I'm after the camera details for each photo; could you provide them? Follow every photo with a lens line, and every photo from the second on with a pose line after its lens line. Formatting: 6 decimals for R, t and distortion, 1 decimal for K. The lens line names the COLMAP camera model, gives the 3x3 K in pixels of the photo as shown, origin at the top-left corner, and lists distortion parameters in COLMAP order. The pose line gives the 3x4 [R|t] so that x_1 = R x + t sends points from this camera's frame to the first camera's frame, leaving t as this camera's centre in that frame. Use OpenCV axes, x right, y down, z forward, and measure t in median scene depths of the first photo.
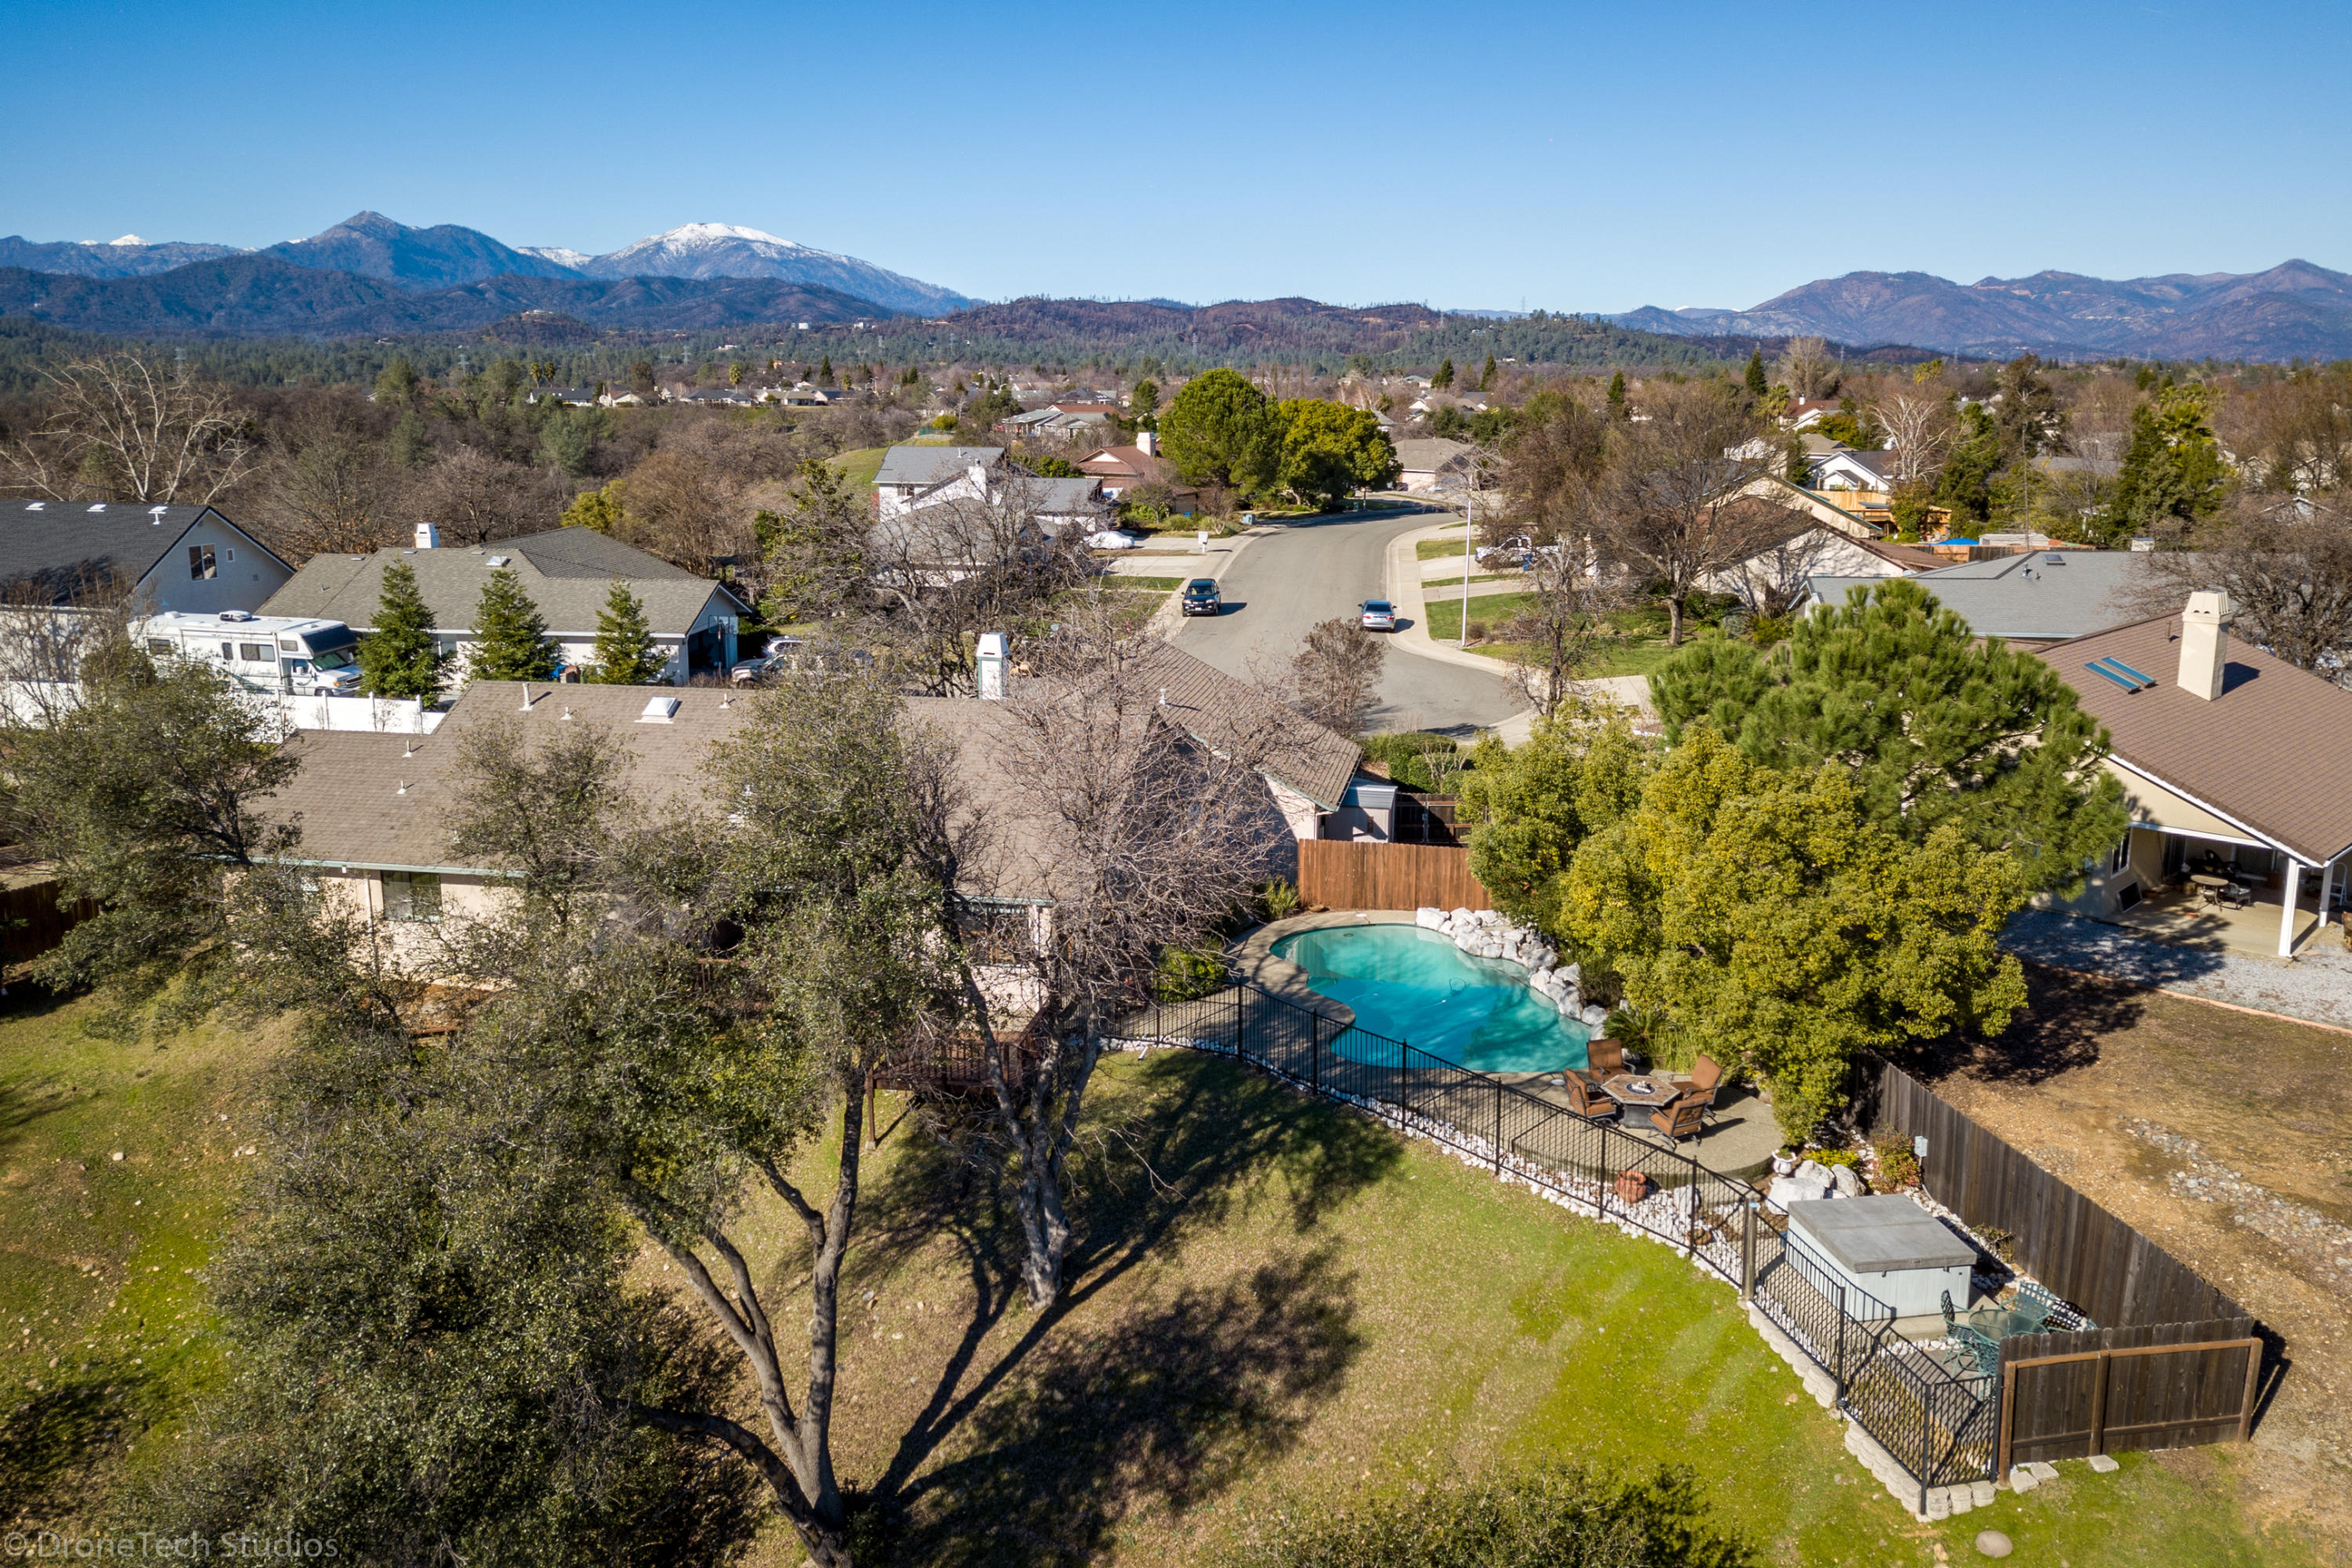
lens RADIAL K [[1816.9, 0, 1201.2], [0, 1816.9, 733.0], [0, 0, 1]] dist [0.011408, 0.020883]
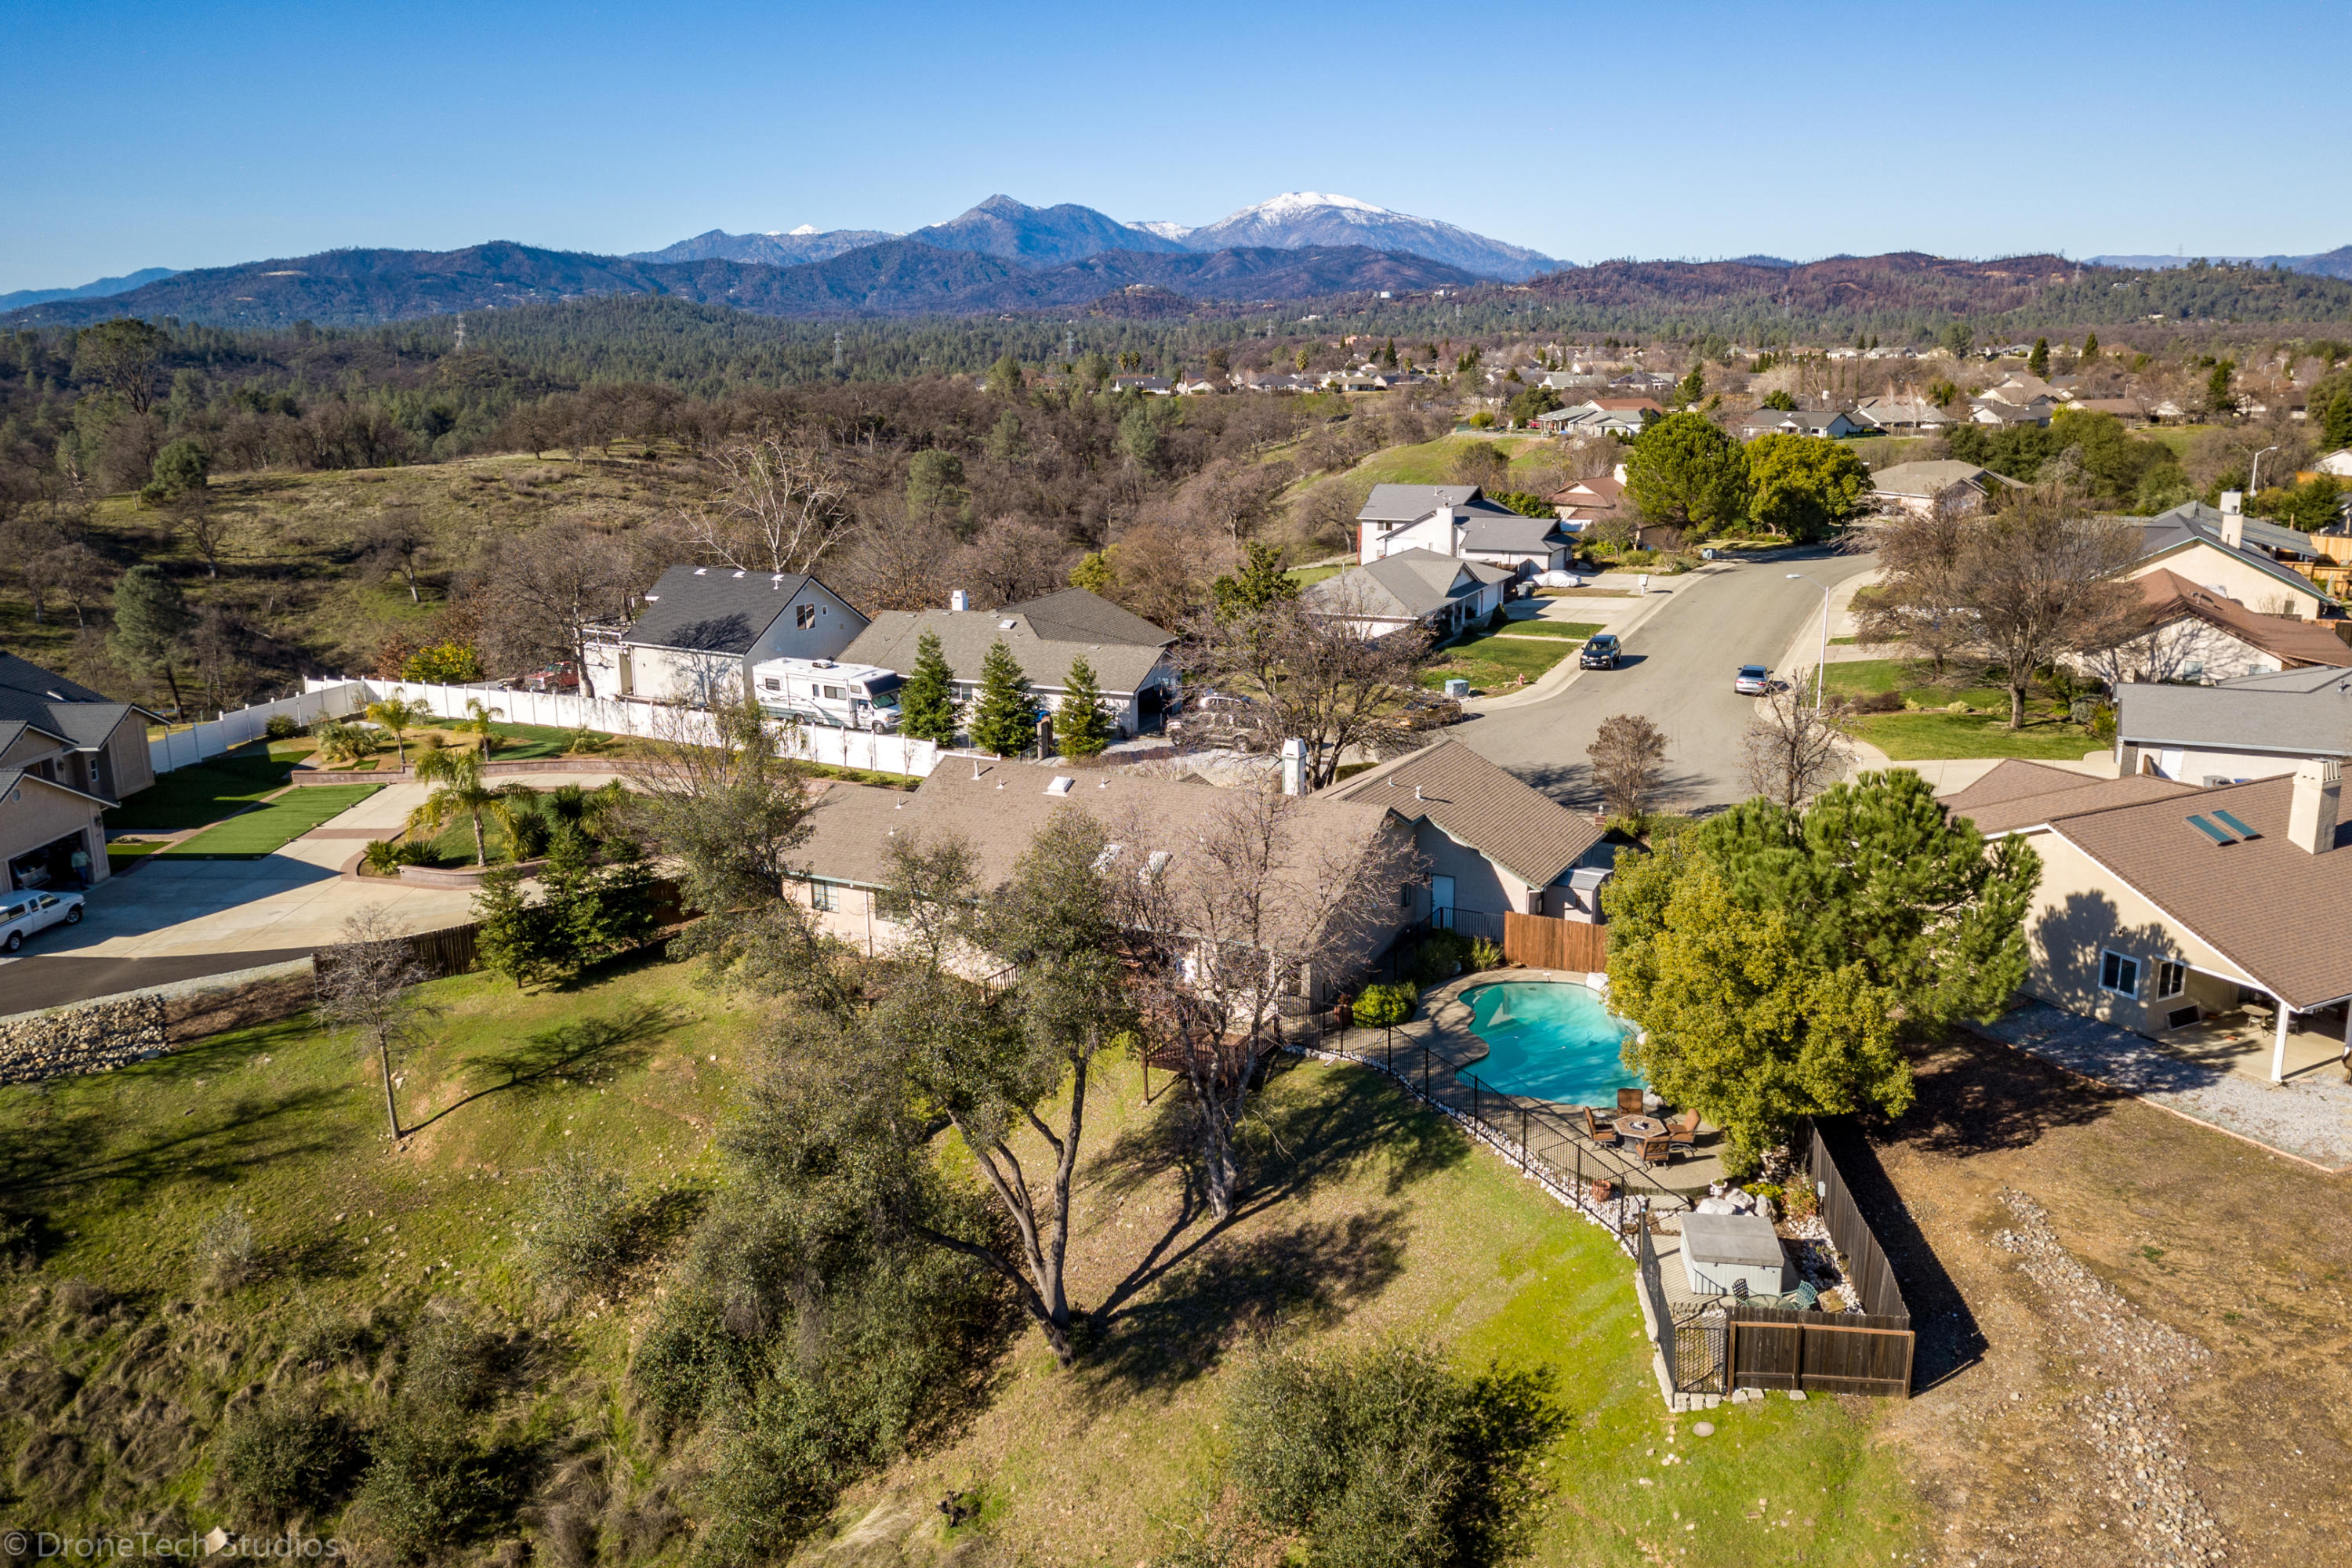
lens RADIAL K [[1821.8, 0, 1204.5], [0, 1821.8, 782.0], [0, 0, 1]] dist [0.011988, 0.006850]
pose [[0.952406, 0.058979, -0.299073, 0.143154], [-0.045306, 0.997595, 0.052452, -0.057642], [0.301447, -0.036406, 0.952788, -0.195938]]
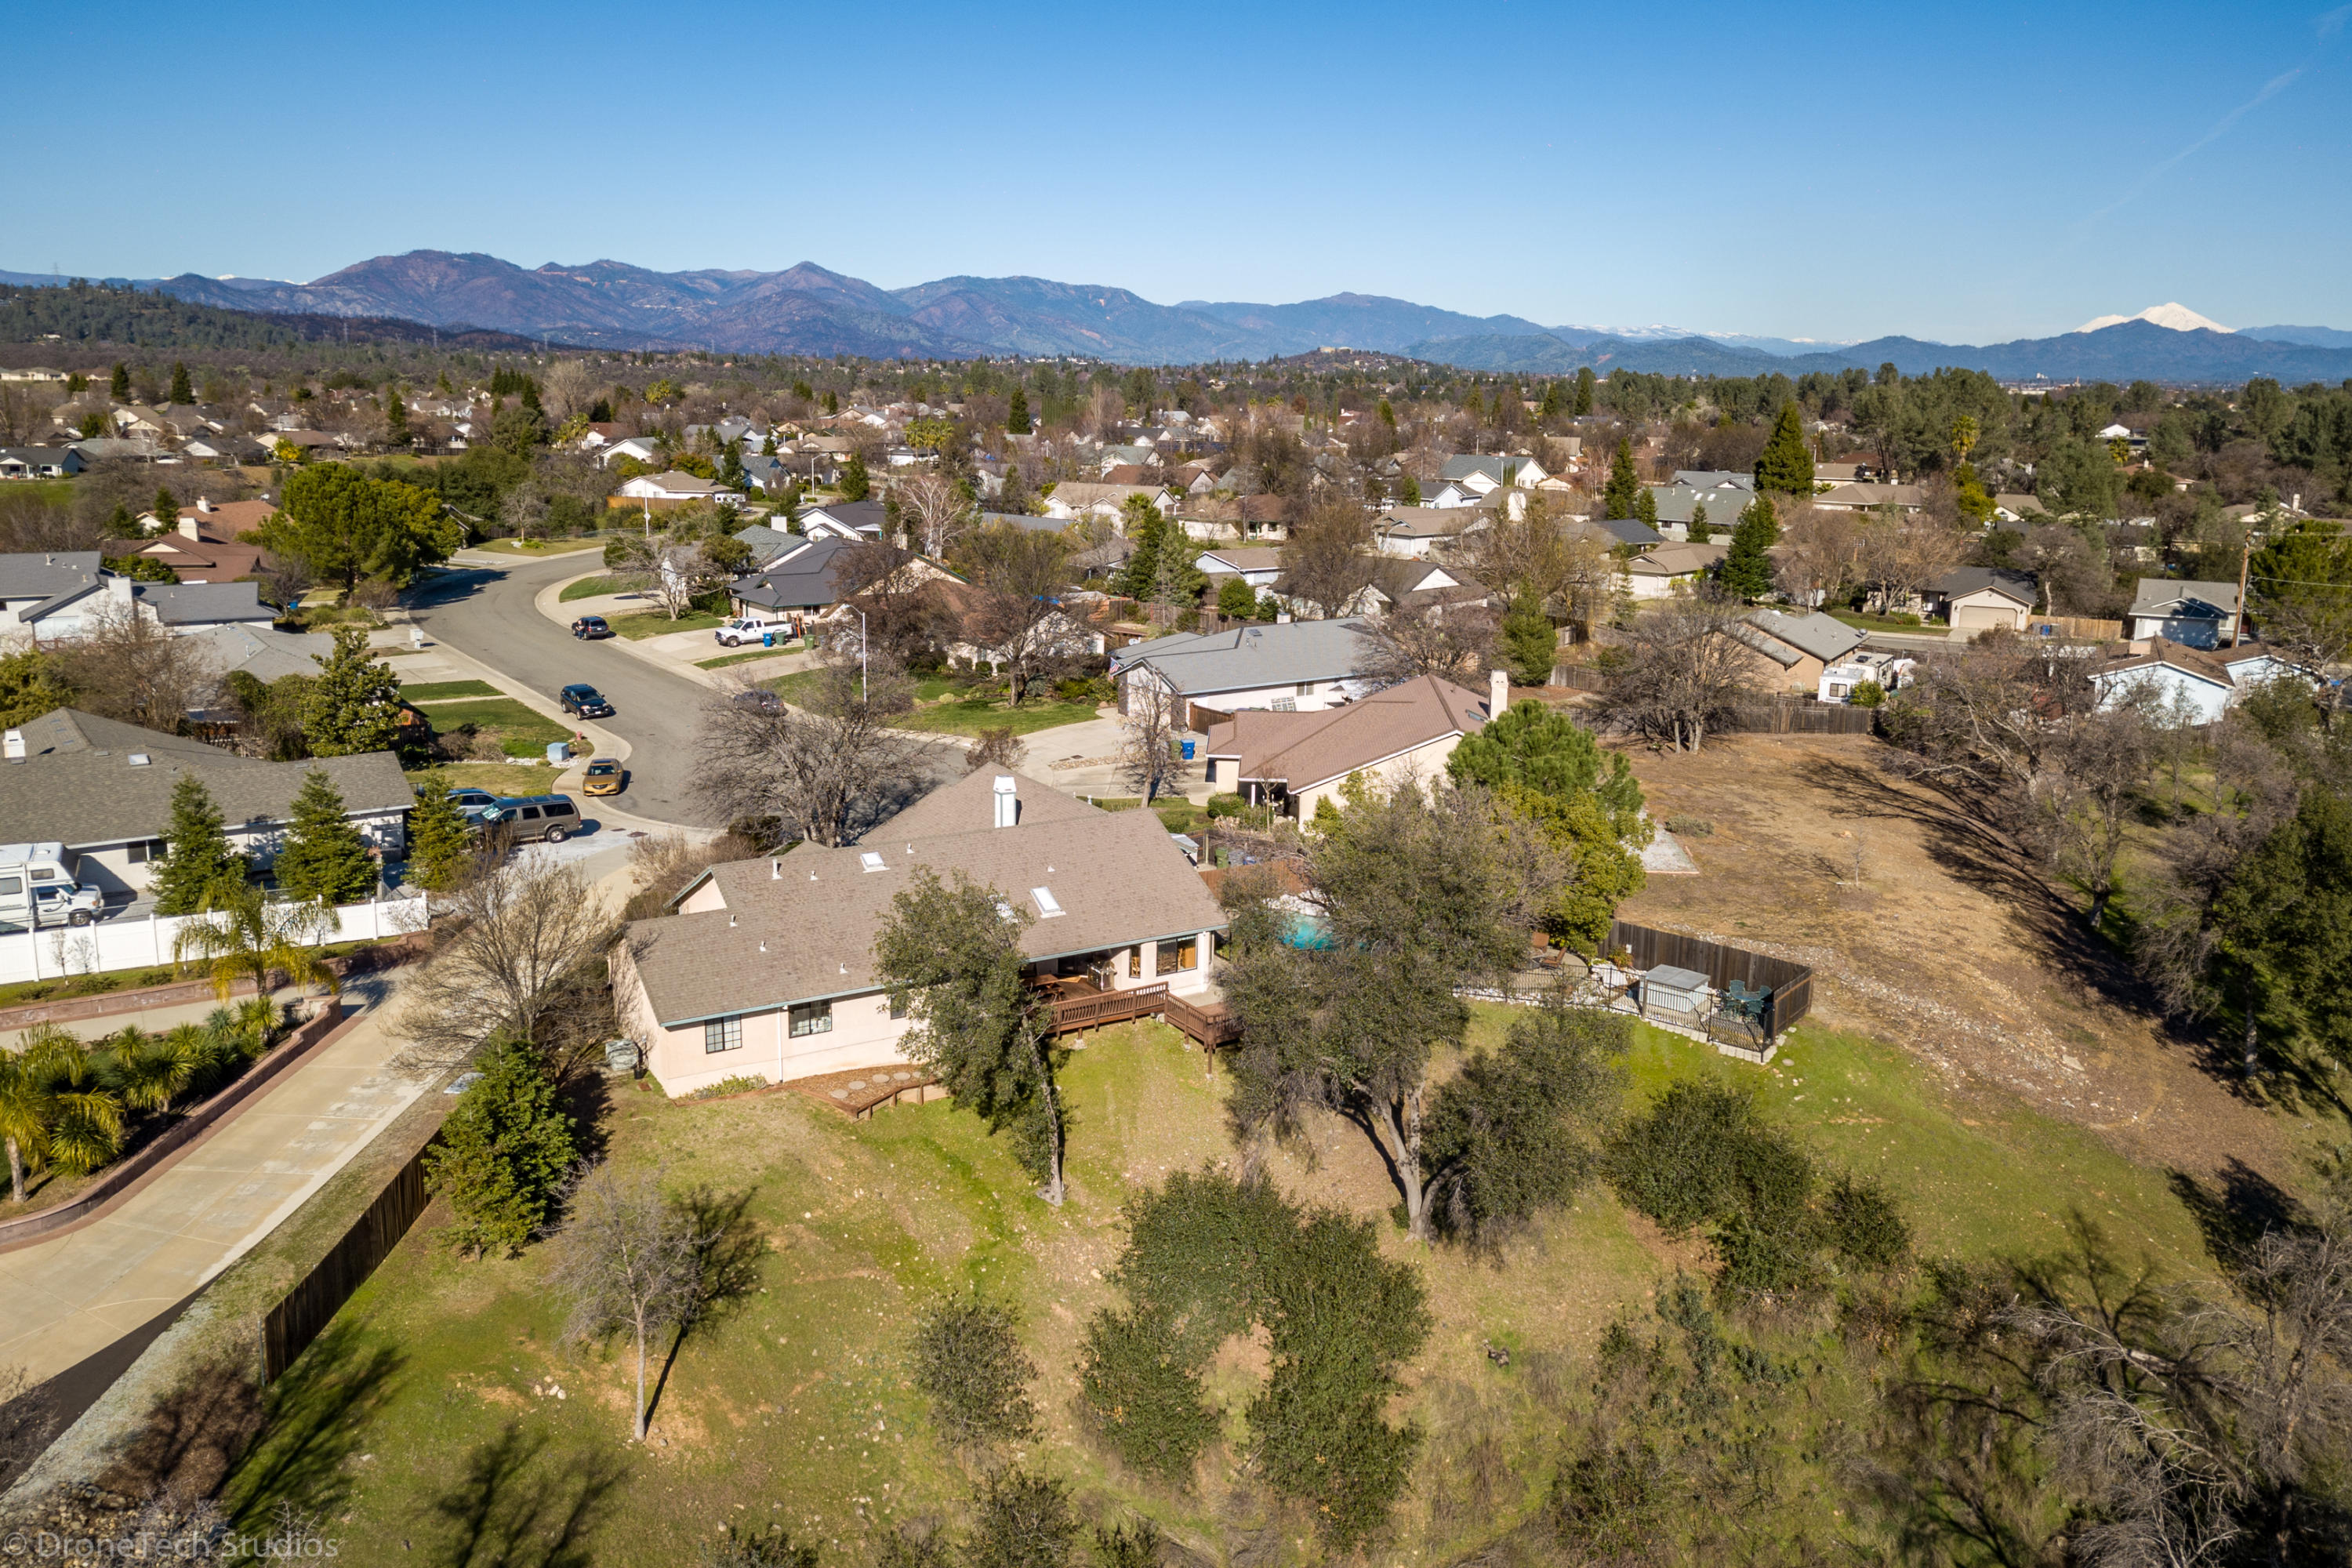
lens RADIAL K [[1825.8, 0, 1196.6], [0, 1825.8, 699.2], [0, 0, 1]] dist [0.004238, 0.033654]
pose [[0.739735, -0.109161, 0.663984, -0.643828], [0.113212, 0.992878, 0.037104, -0.101814], [-0.663306, 0.047724, 0.746825, -0.168516]]
